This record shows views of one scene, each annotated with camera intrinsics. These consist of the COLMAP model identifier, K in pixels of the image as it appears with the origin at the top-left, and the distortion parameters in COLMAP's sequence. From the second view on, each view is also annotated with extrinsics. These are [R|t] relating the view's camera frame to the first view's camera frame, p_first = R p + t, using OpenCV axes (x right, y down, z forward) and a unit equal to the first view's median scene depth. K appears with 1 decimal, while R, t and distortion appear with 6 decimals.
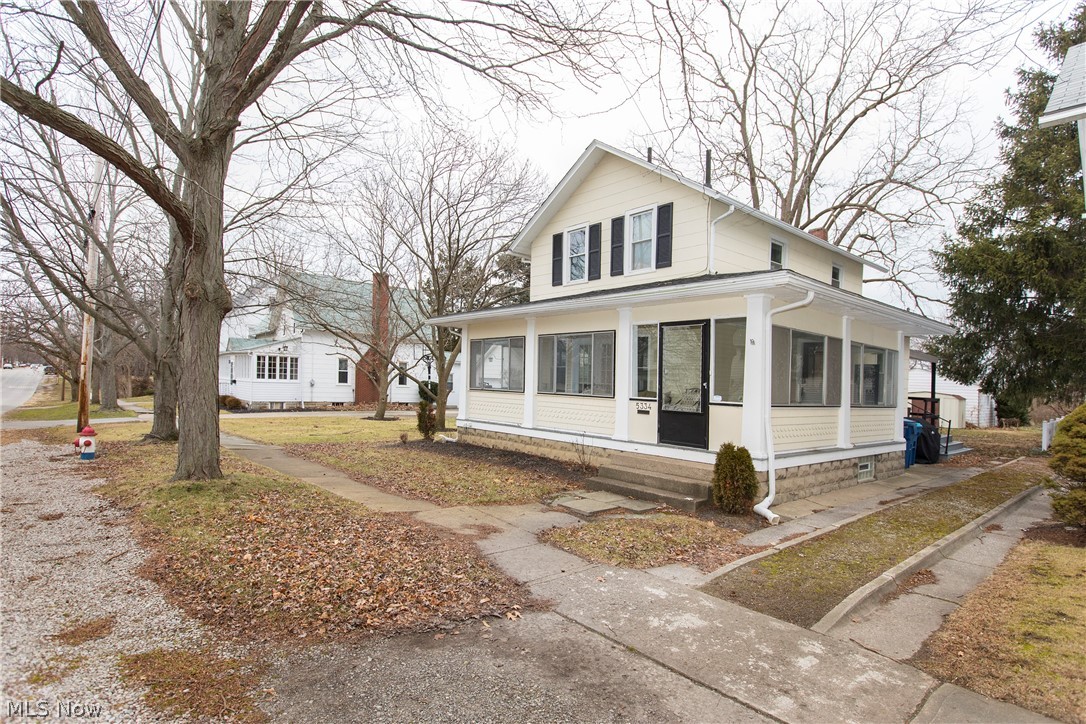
lens RADIAL K [[551.8, 0, 543.0], [0, 551.8, 362.0], [0, 0, 1]] dist [0.011193, -0.008107]
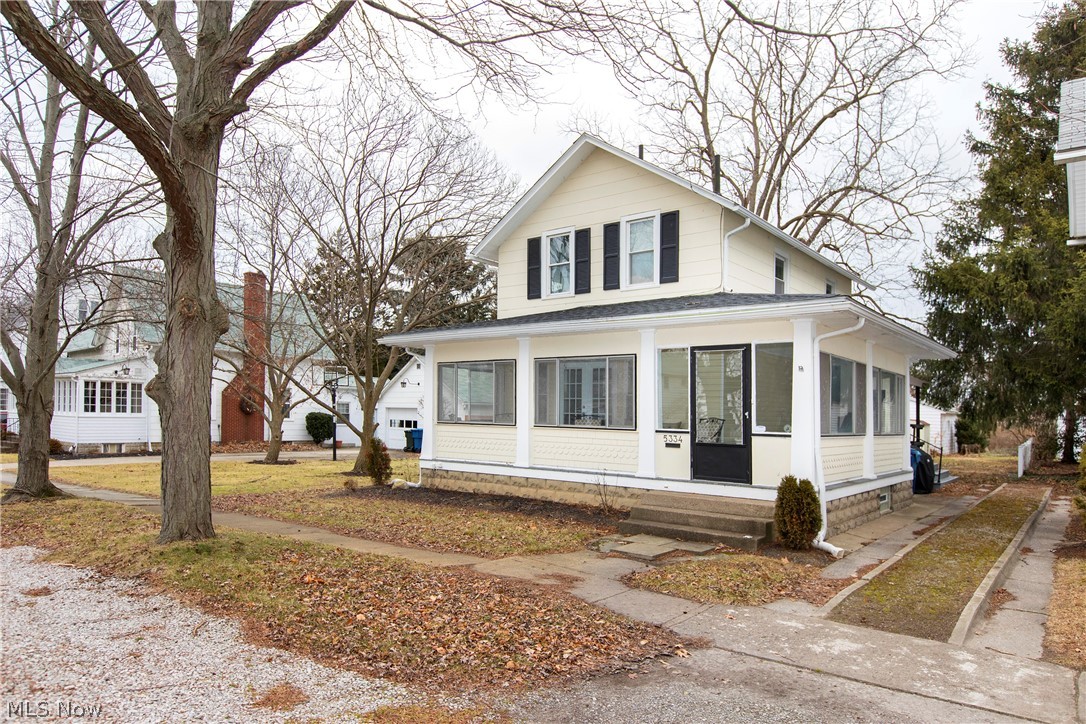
lens RADIAL K [[693.3, 0, 557.5], [0, 693.3, 370.8], [0, 0, 1]] dist [0.004962, -0.015832]
pose [[0.982117, -0.001287, 0.188266, -0.188215], [0.005225, 0.999778, -0.020421, -0.007786], [-0.188198, 0.021040, 0.981906, -0.068014]]
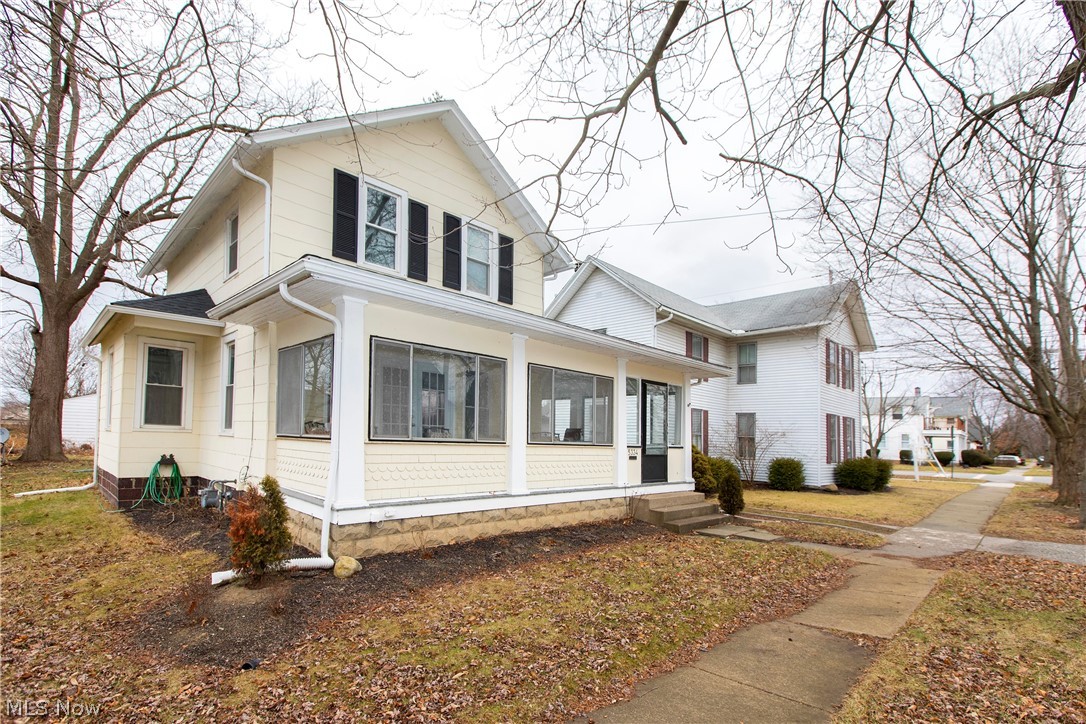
lens RADIAL K [[519.9, 0, 543.7], [0, 519.9, 400.0], [0, 0, 1]] dist [-0.000206, -0.000016]
pose [[-0.076745, 0.041521, 0.996186, -0.728992], [-0.069070, 0.996511, -0.046855, 0.032121], [-0.994655, -0.072403, -0.073609, 1.099408]]
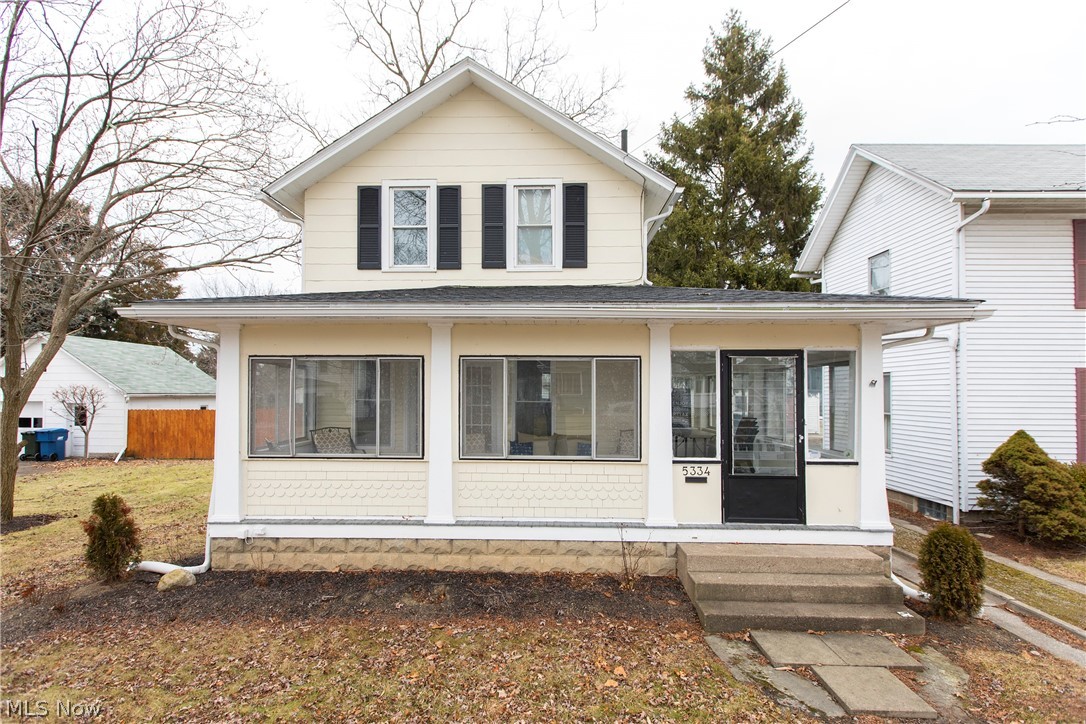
lens RADIAL K [[527.7, 0, 547.6], [0, 527.7, 367.5], [0, 0, 1]] dist [0.002277, -0.000492]
pose [[0.681986, 0.005837, 0.731342, -0.365294], [-0.009283, 0.999957, 0.000676, -0.040439], [-0.731306, -0.007250, 0.682011, 0.603615]]
